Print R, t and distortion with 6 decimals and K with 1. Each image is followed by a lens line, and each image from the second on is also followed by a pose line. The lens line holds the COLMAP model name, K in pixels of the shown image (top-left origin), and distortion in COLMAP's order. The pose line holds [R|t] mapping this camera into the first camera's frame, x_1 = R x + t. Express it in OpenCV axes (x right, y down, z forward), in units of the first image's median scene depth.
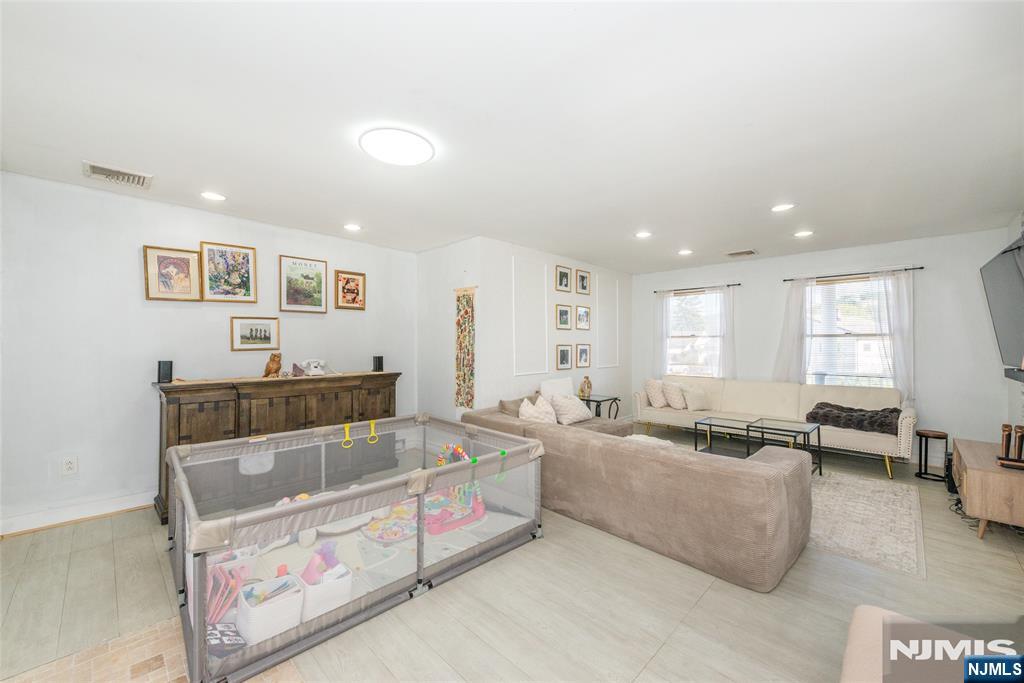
lens RADIAL K [[398.5, 0, 512.0], [0, 398.5, 341.5], [0, 0, 1]] dist [-0.000756, -0.000081]
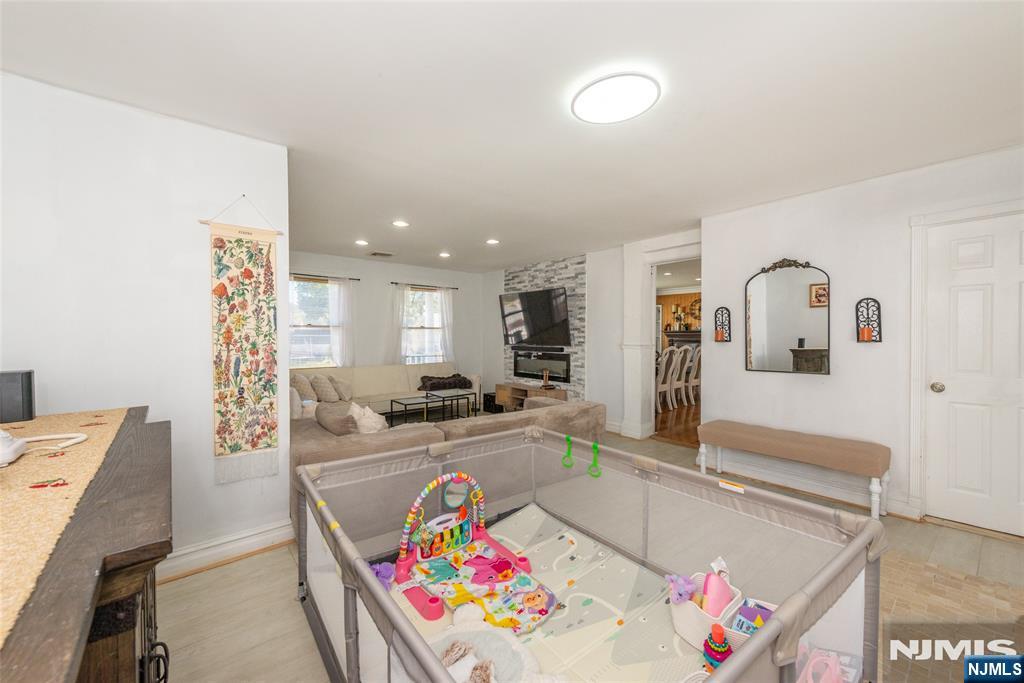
lens RADIAL K [[398.5, 0, 512.0], [0, 398.5, 341.5], [0, 0, 1]] dist [-0.000756, -0.000081]
pose [[0.100063, -0.016273, 0.994848, -0.608023], [-0.009520, 0.999805, 0.017311, 0.004671], [-0.994936, -0.011204, 0.099888, 0.589058]]
